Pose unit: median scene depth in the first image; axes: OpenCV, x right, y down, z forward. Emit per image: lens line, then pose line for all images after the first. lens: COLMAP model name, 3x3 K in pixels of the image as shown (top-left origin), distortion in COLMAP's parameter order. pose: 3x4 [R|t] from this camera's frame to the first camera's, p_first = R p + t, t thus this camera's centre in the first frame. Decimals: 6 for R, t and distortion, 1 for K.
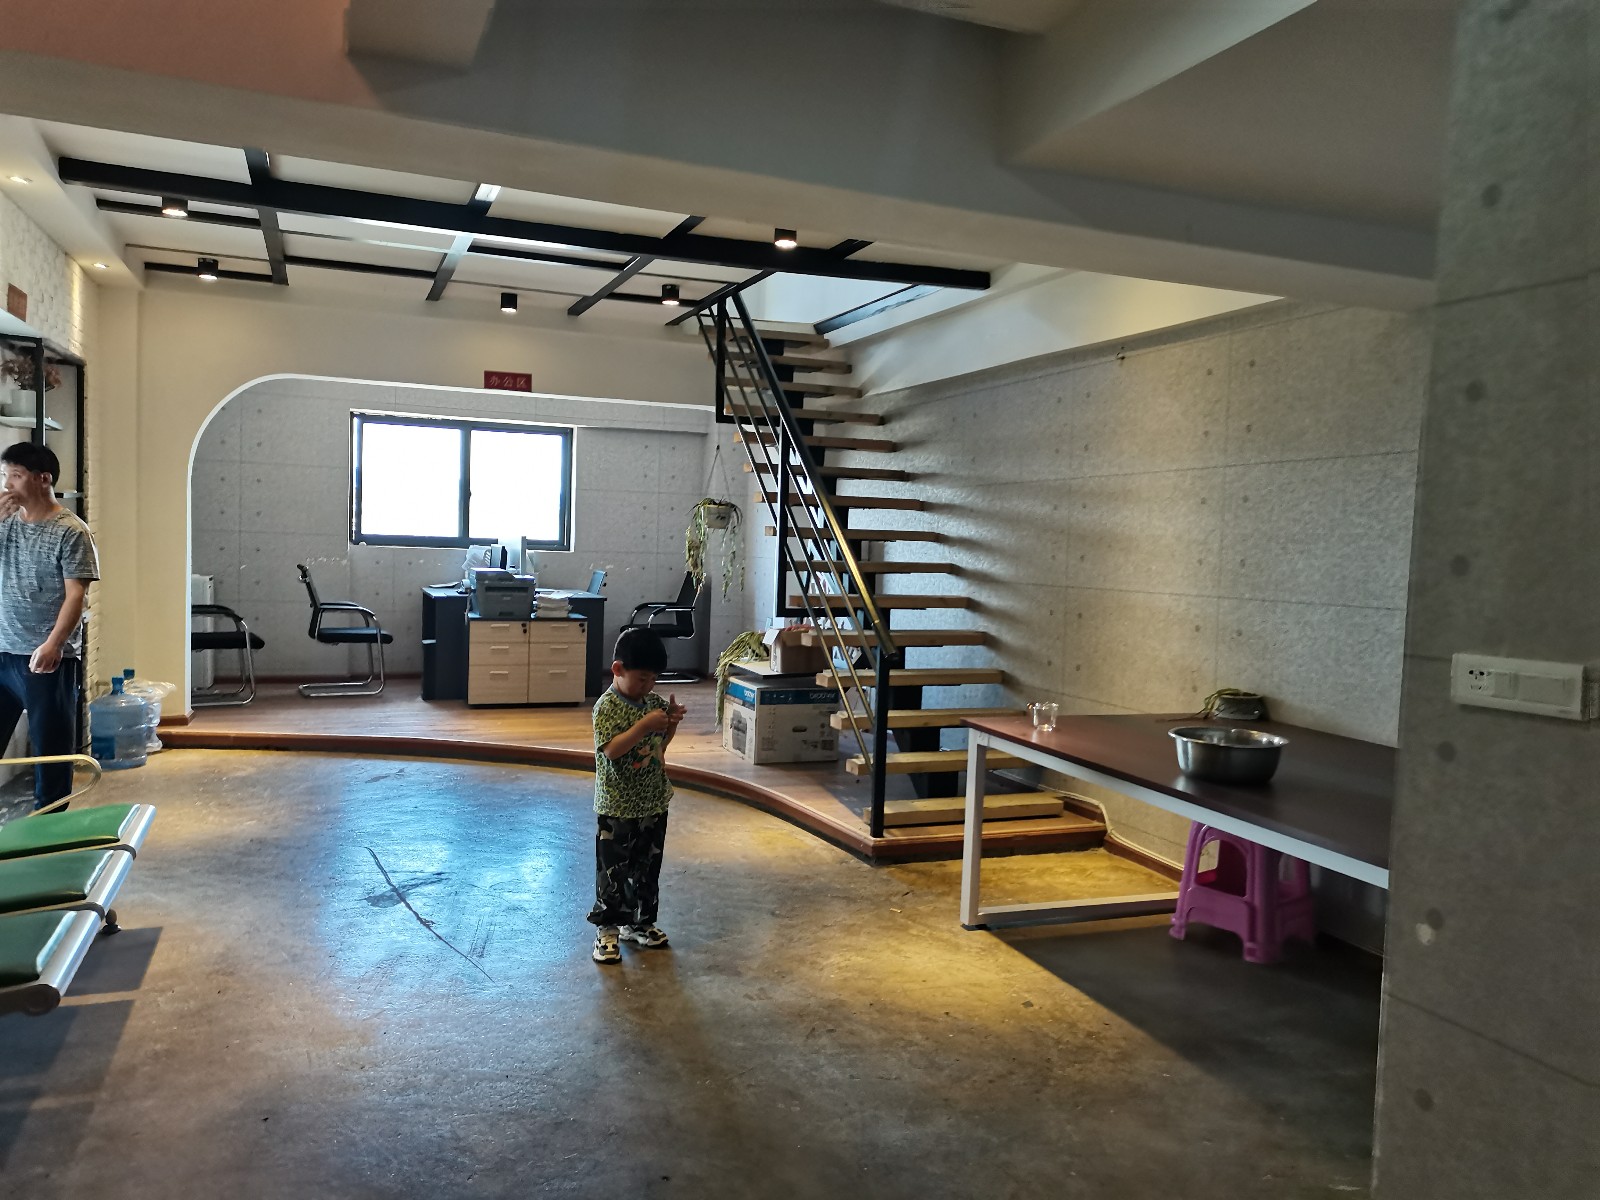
lens RADIAL K [[1208.6, 0, 800.1], [0, 1208.6, 597.3], [0, 0, 1]] dist [0.043327, -0.025018]
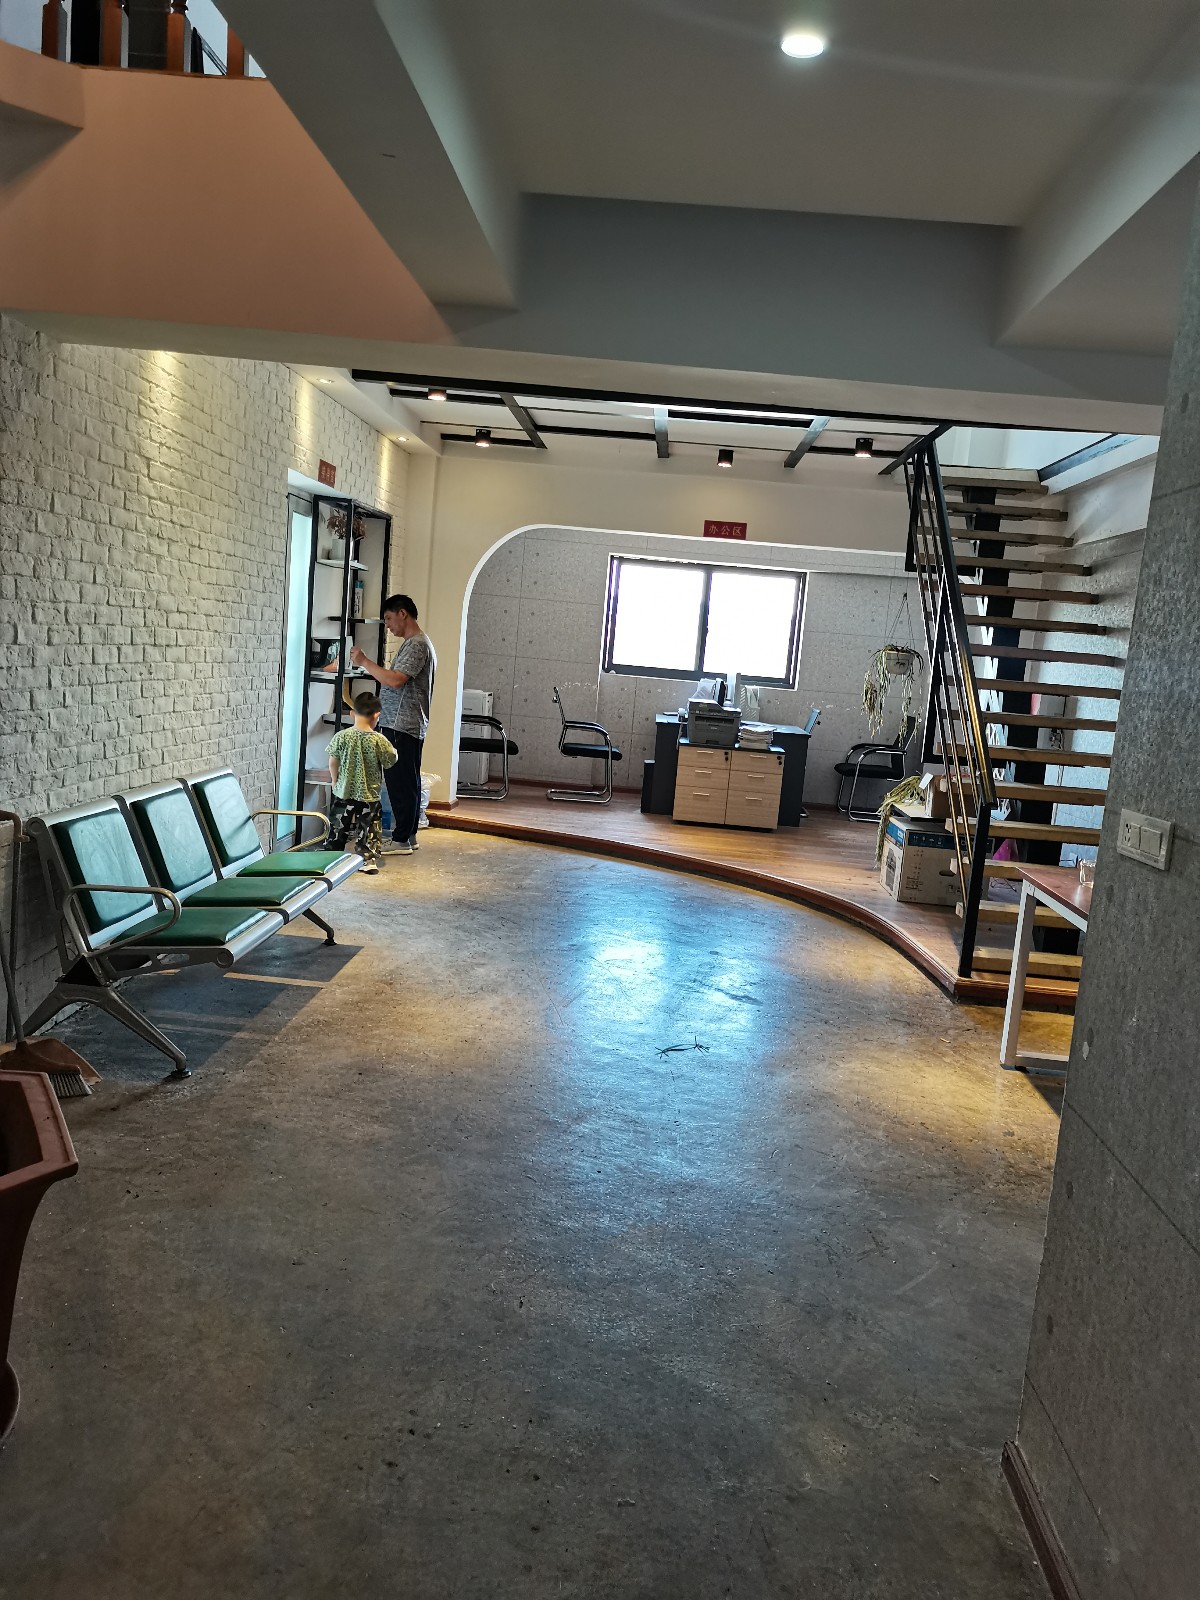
lens RADIAL K [[1208.6, 0, 591.5], [0, 1208.6, 799.9], [0, 0, 1]] dist [0.043327, -0.025018]
pose [[0.905144, 0.097082, -0.413872, 0.142688], [-0.075444, 0.994804, 0.068354, -0.000942], [0.418358, -0.030646, 0.907765, -0.060057]]
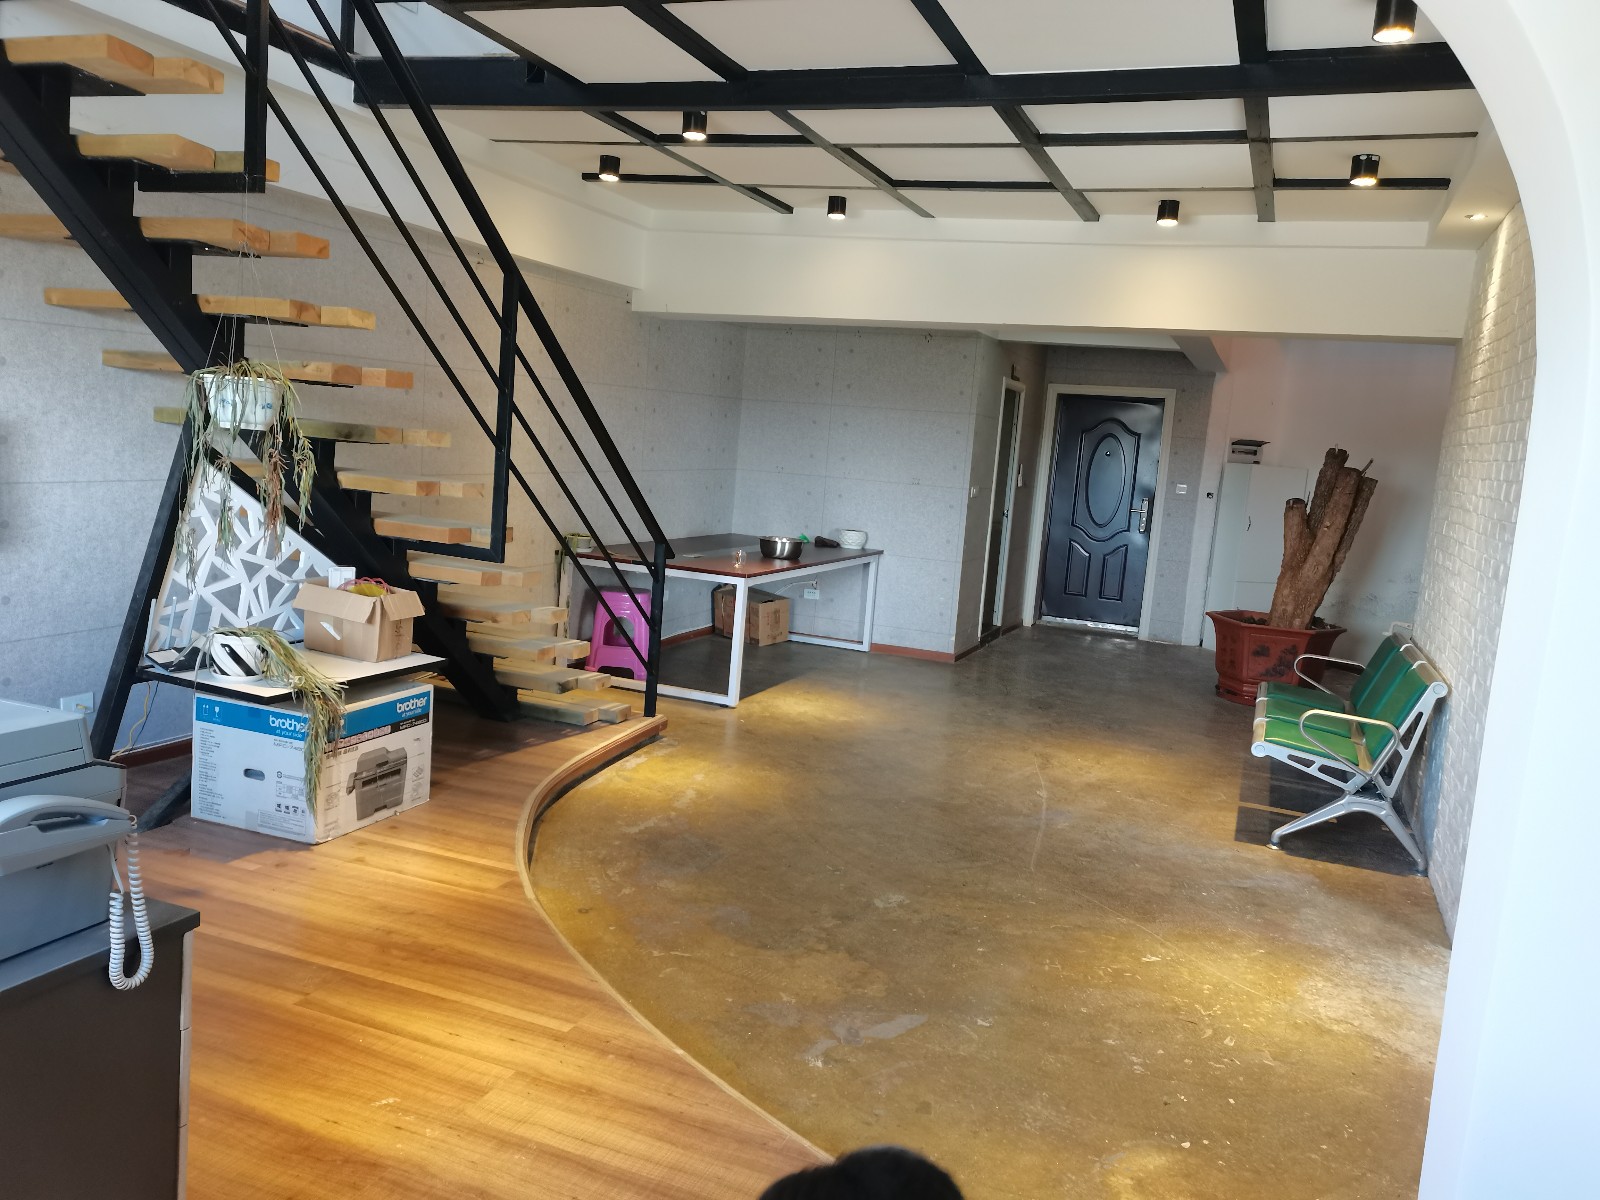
lens RADIAL K [[1208.6, 0, 801.1], [0, 1208.6, 597.5], [0, 0, 1]] dist [0.043327, -0.025018]
pose [[-0.725370, -0.185269, 0.662958, -0.571951], [-0.068838, 0.977795, 0.197934, -0.107954], [-0.684909, 0.097939, -0.722017, 1.271254]]
